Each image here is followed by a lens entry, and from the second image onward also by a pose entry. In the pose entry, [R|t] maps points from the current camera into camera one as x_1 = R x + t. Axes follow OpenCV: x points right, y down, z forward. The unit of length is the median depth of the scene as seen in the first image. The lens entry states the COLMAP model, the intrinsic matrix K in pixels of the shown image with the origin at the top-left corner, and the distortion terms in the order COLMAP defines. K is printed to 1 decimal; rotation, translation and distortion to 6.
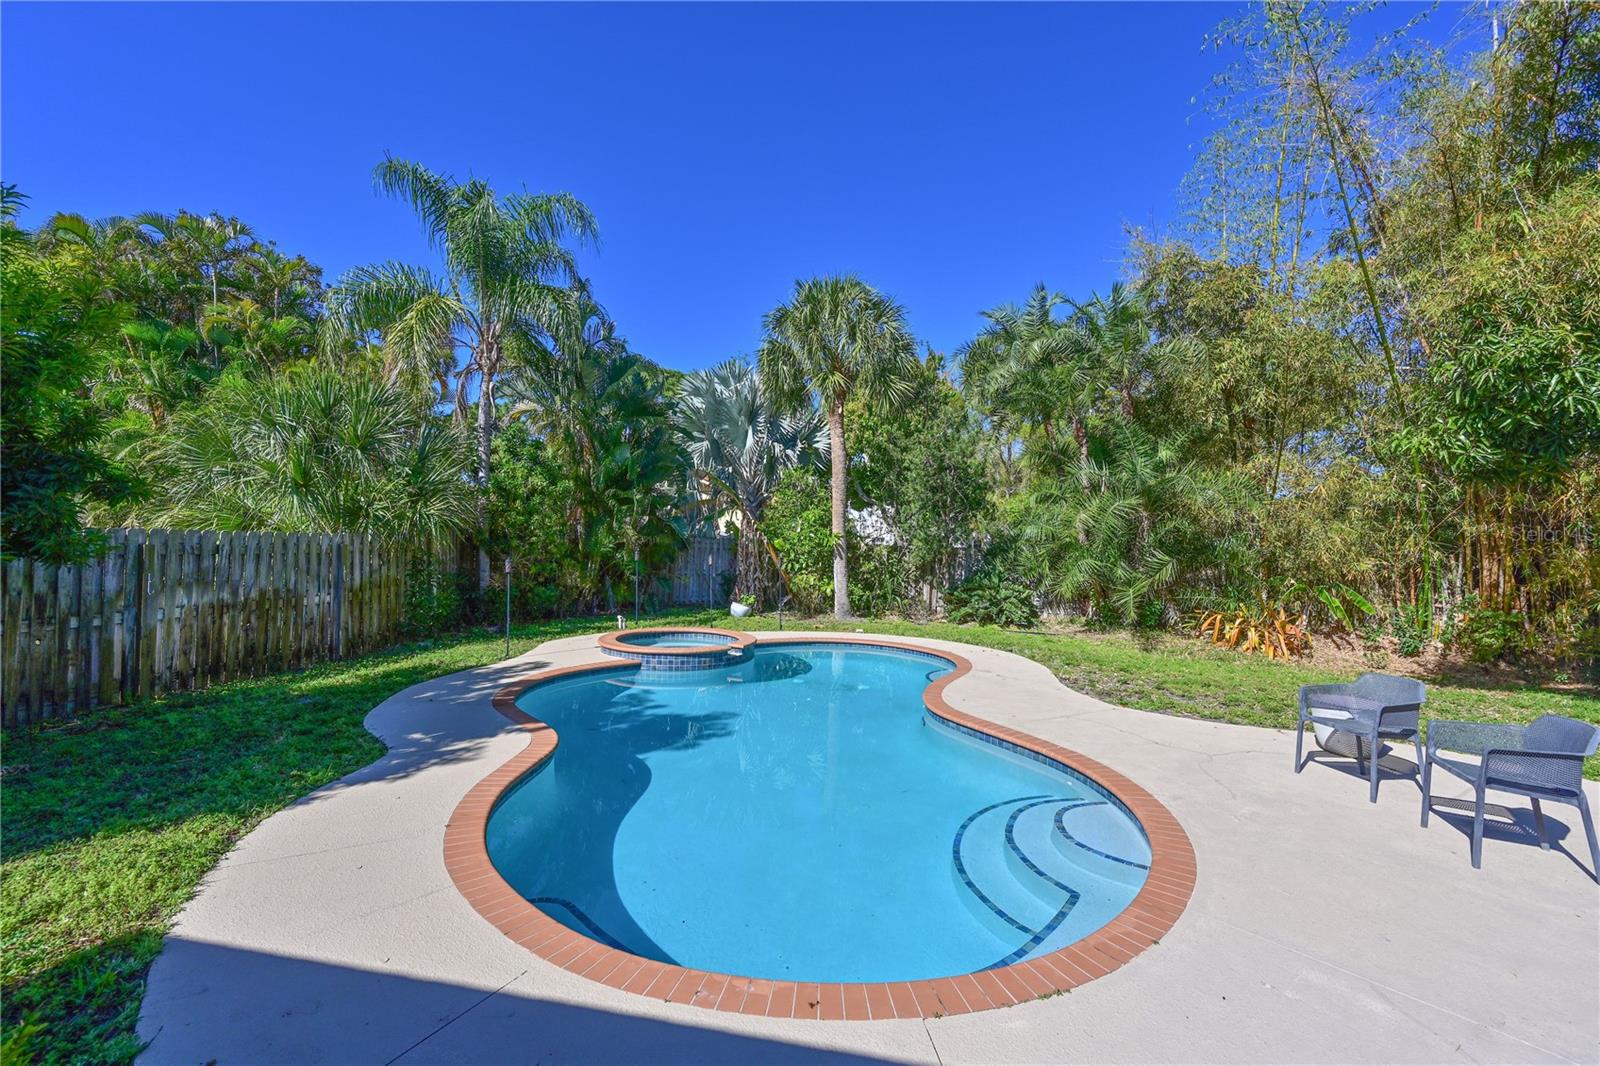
lens RADIAL K [[657.7, 0, 796.5], [0, 657.7, 540.0], [0, 0, 1]] dist [-0.003155, -0.000275]
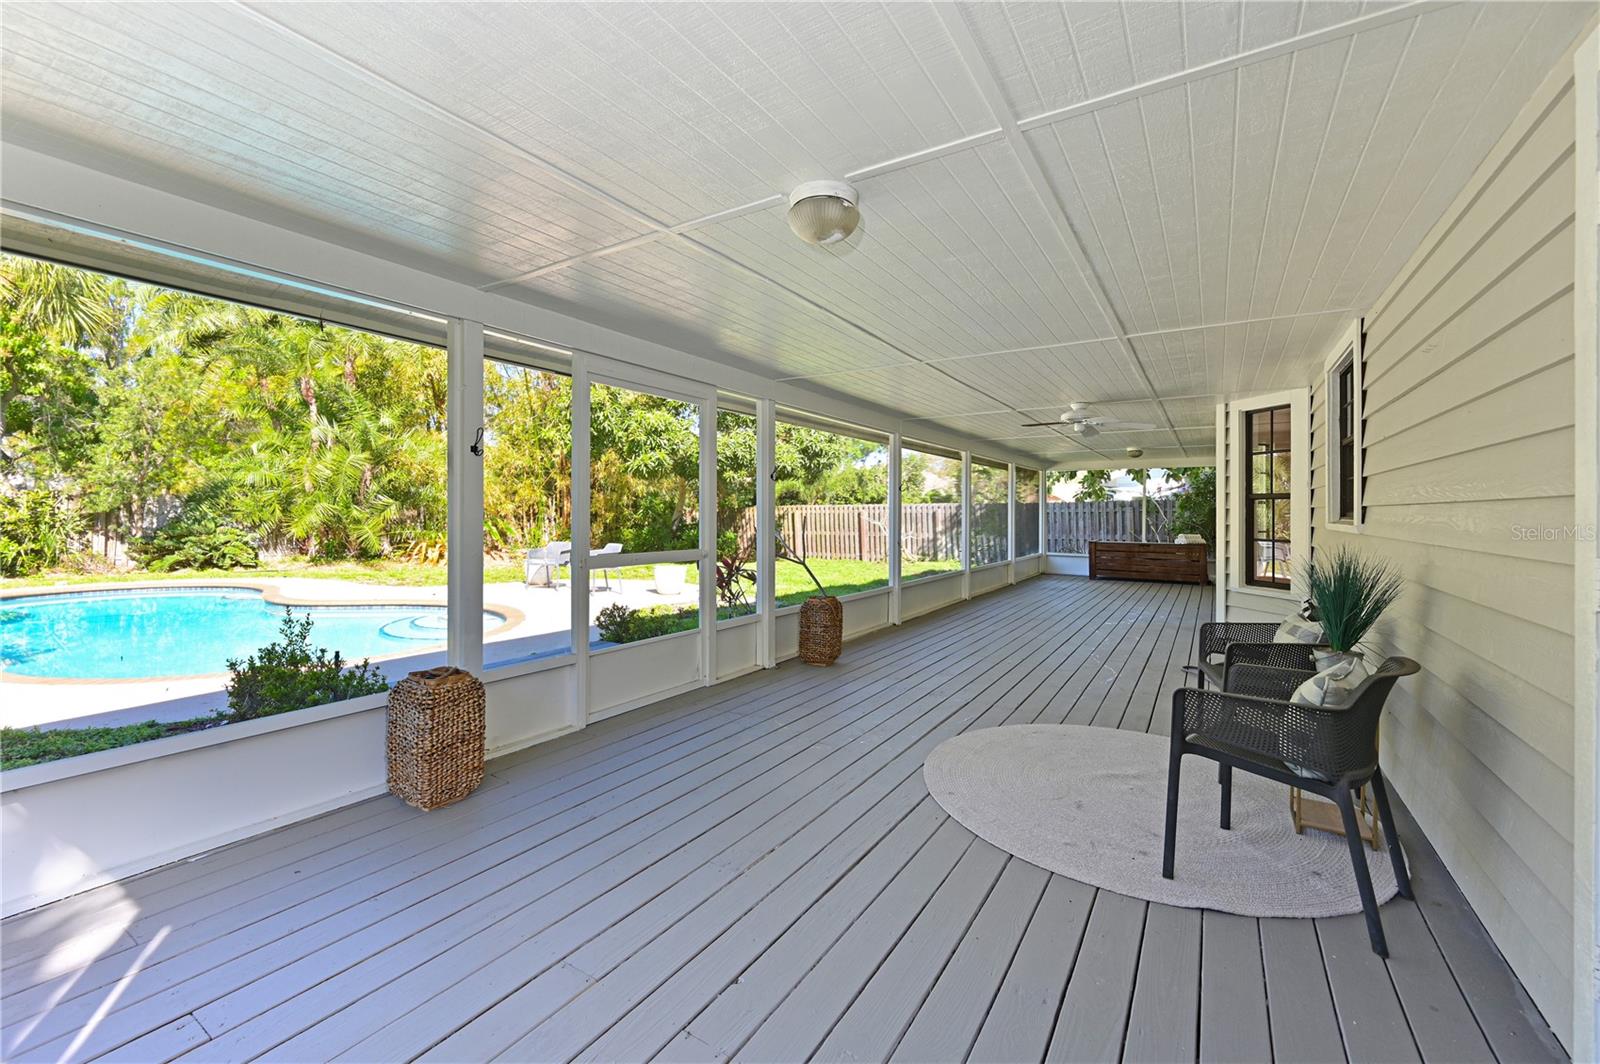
lens RADIAL K [[662.6, 0, 817.1], [0, 662.6, 514.6], [0, 0, 1]] dist [0.002602, -0.000817]
pose [[0.349222, -0.021542, 0.936792, -0.348063], [-0.000359, 0.999733, 0.023123, 0.022406], [-0.937040, -0.008411, 0.349121, -0.236979]]
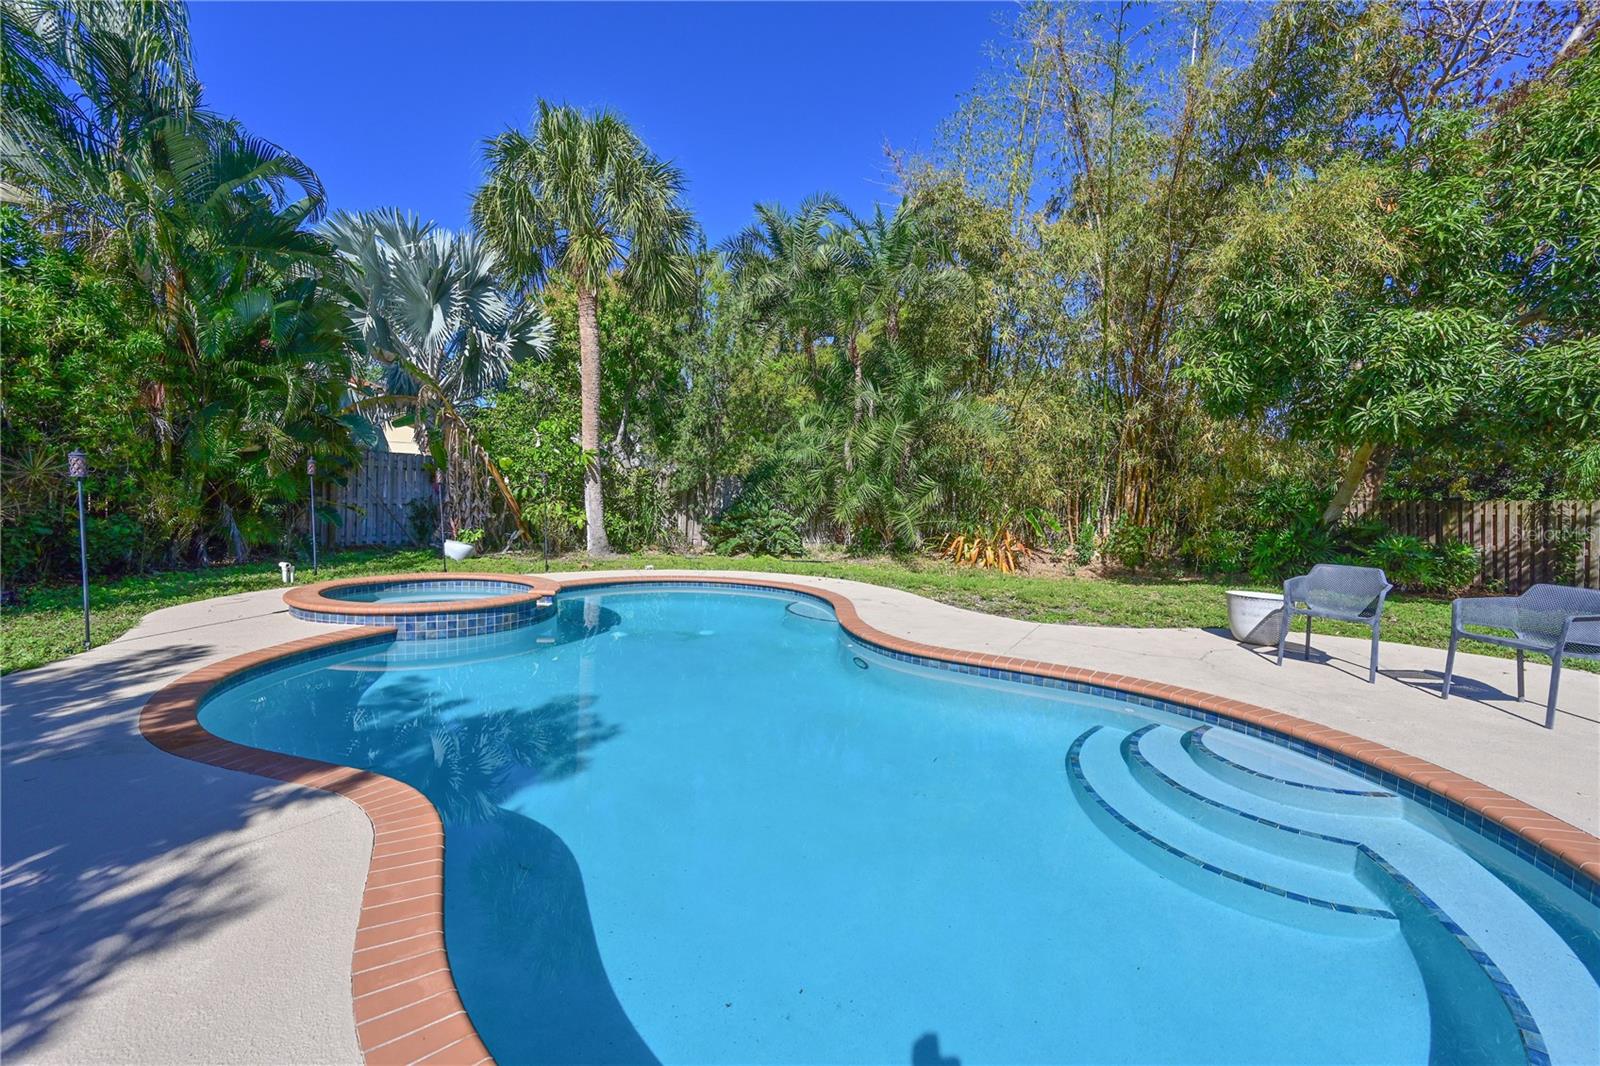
lens RADIAL K [[657.7, 0, 789.4], [0, 657.7, 538.8], [0, 0, 1]] dist [-0.003155, -0.000275]
pose [[0.860128, -0.029869, 0.509203, -0.152733], [-0.012409, 0.996763, 0.079429, 0.033304], [-0.509928, -0.074638, 0.856973, 0.198893]]
